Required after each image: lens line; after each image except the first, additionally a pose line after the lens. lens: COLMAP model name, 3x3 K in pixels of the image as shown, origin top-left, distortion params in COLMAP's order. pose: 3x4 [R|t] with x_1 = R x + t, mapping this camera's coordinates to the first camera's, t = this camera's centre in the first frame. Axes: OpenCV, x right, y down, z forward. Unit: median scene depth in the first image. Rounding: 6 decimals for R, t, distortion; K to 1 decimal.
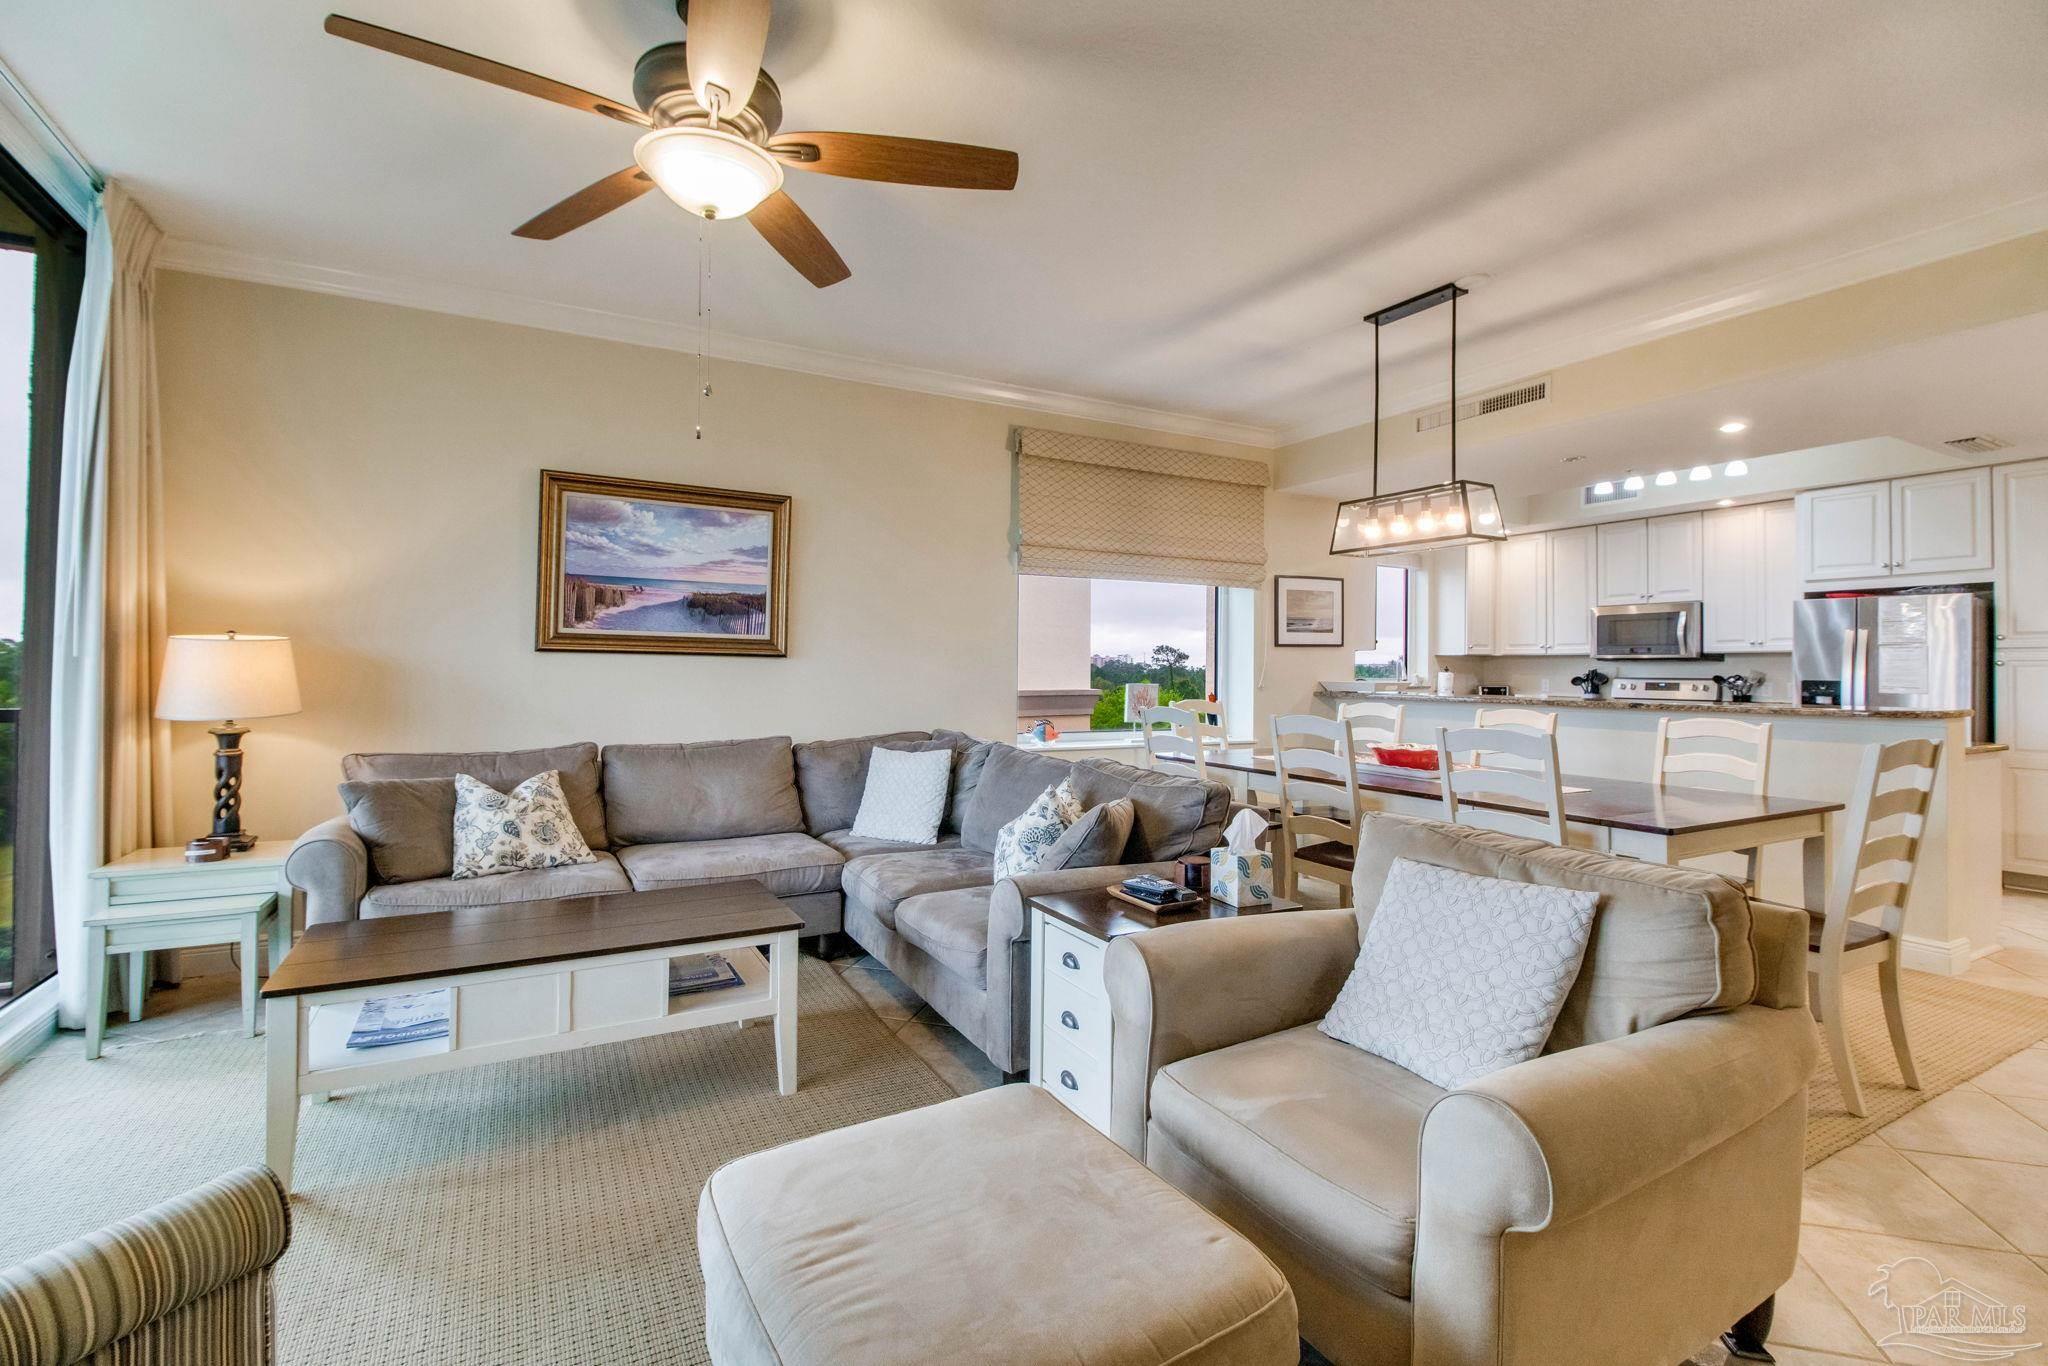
lens RADIAL K [[904.3, 0, 1024.4], [0, 904.3, 651.6], [0, 0, 1]] dist [0.015883, -0.014827]
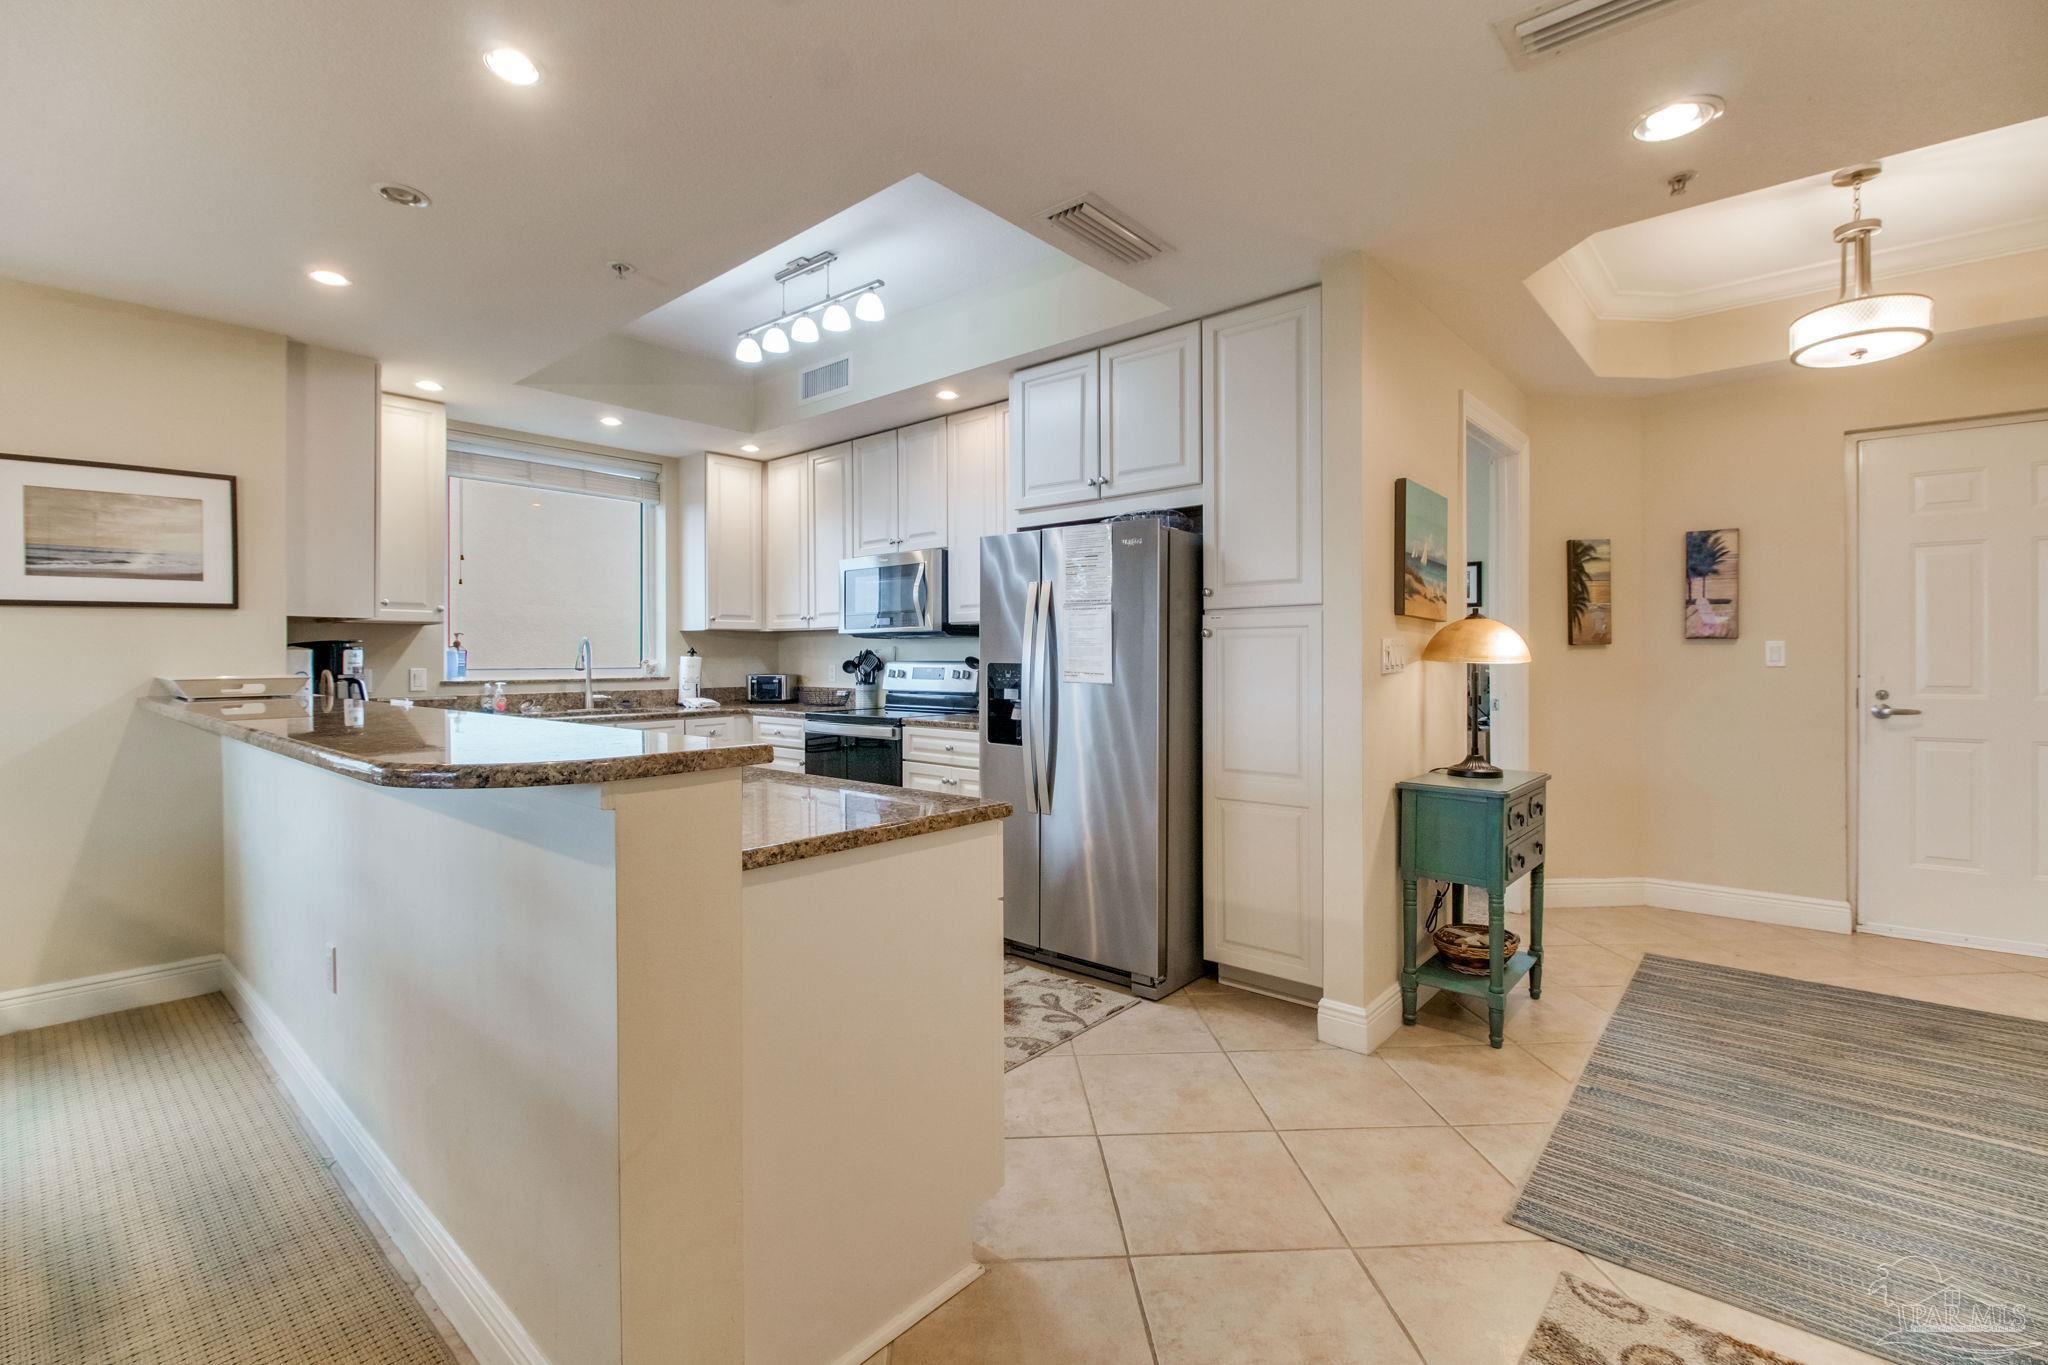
lens RADIAL K [[904.3, 0, 1024.4], [0, 904.3, 651.1], [0, 0, 1]] dist [0.015883, -0.014827]
pose [[0.938645, -0.008218, 0.344786, 0.579581], [0.003207, 0.999881, 0.015100, 0.012094], [-0.344869, -0.013067, 0.938560, 0.351515]]
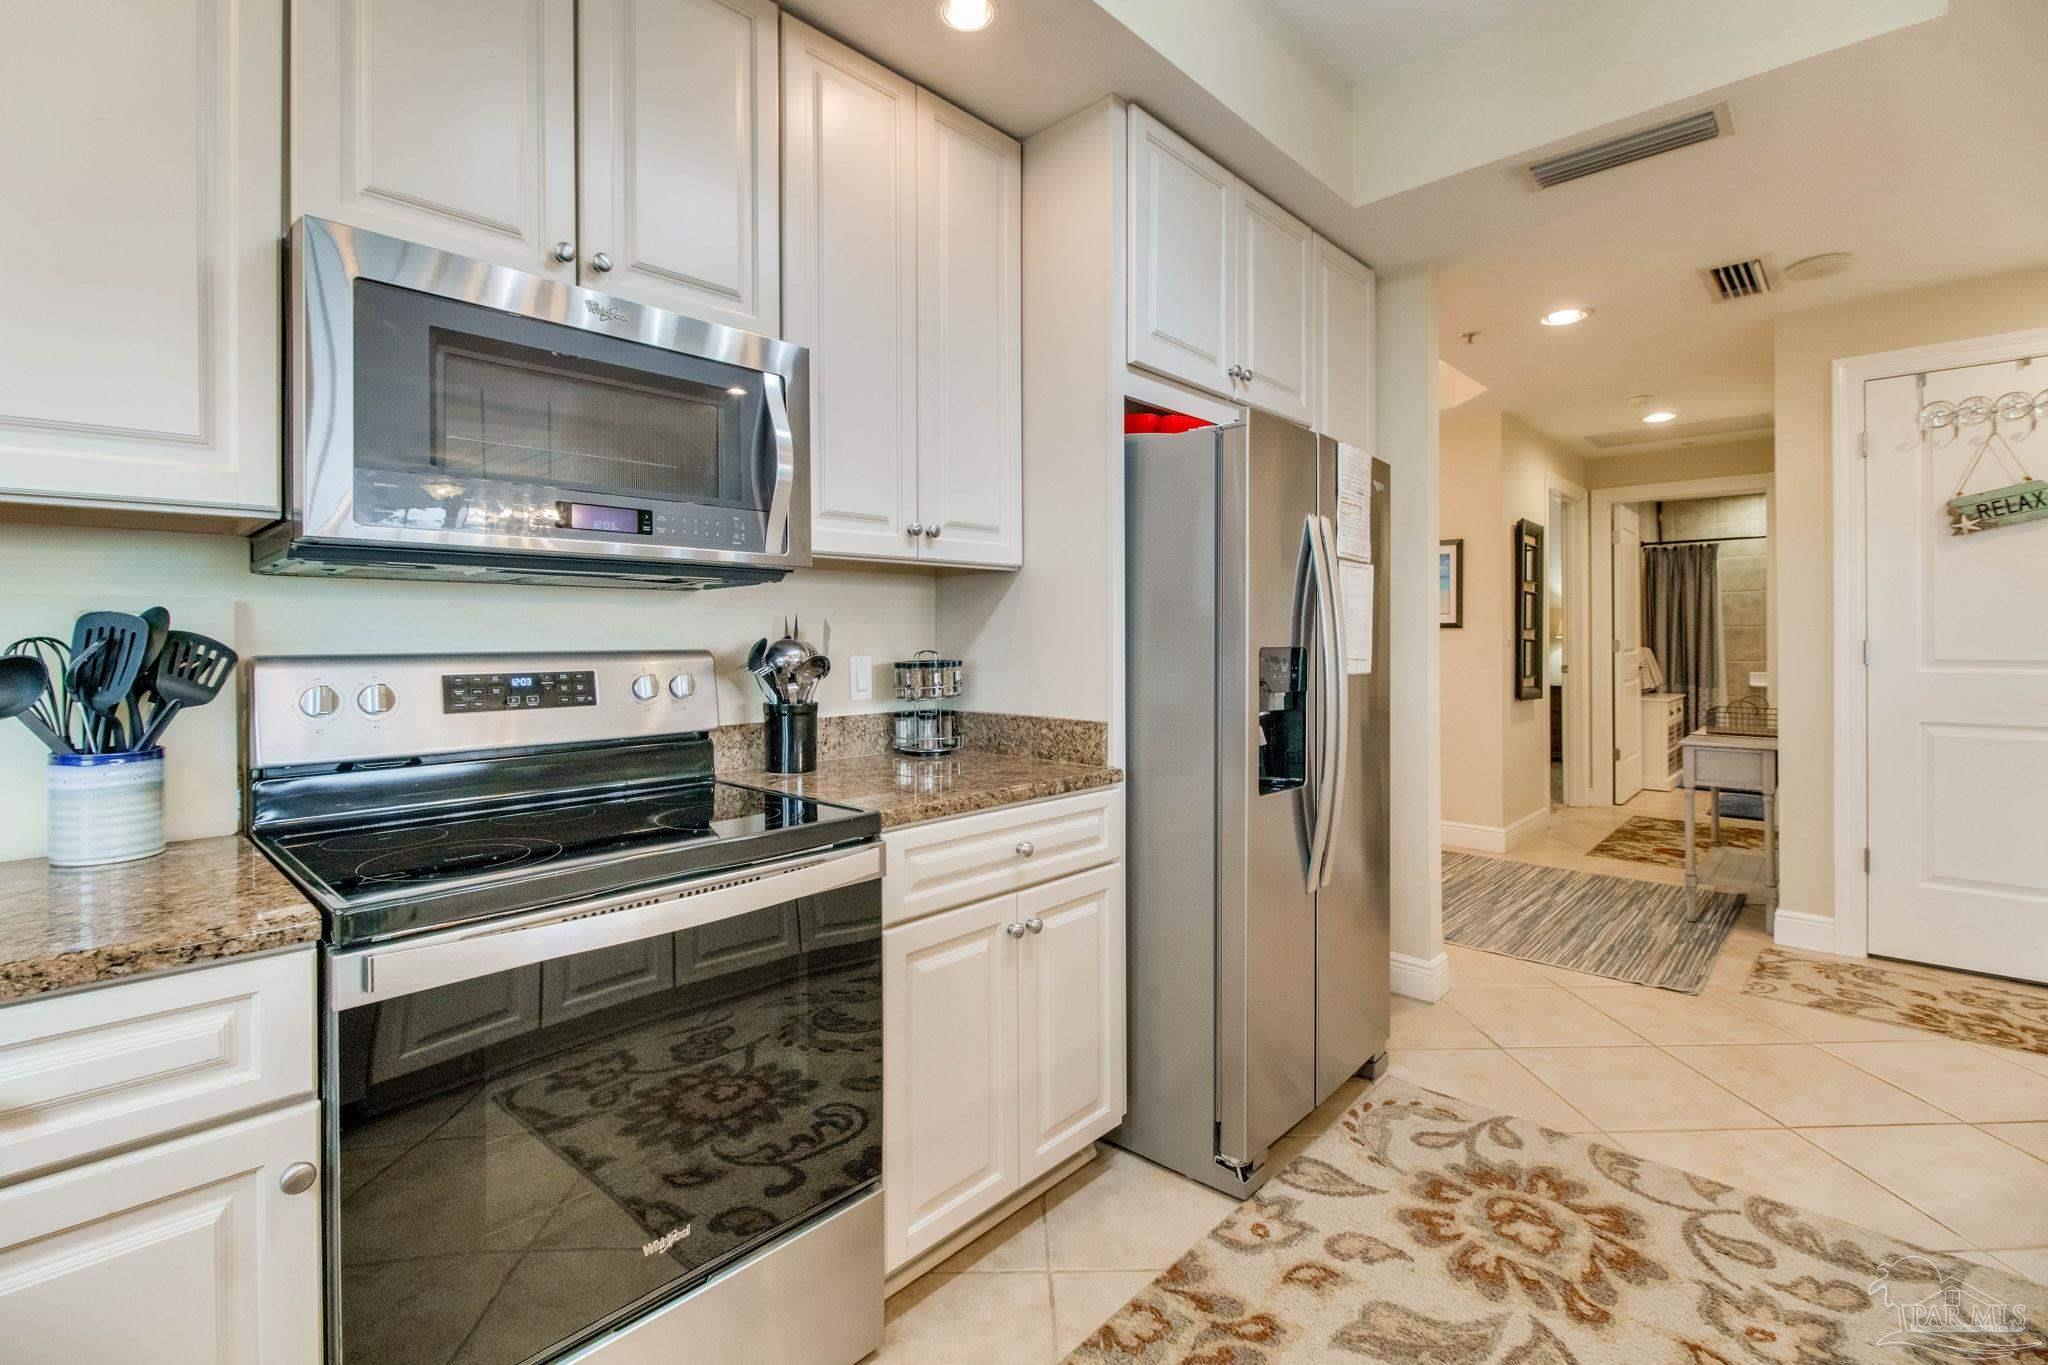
lens RADIAL K [[911.1, 0, 1017.4], [0, 911.1, 634.8], [0, 0, 1]] dist [0.002748, 0.000104]
pose [[-0.305276, -0.003923, 0.952256, 0.490811], [-0.017019, 0.999854, -0.001337, 0.025381], [-0.952112, -0.016614, -0.305298, 1.039997]]
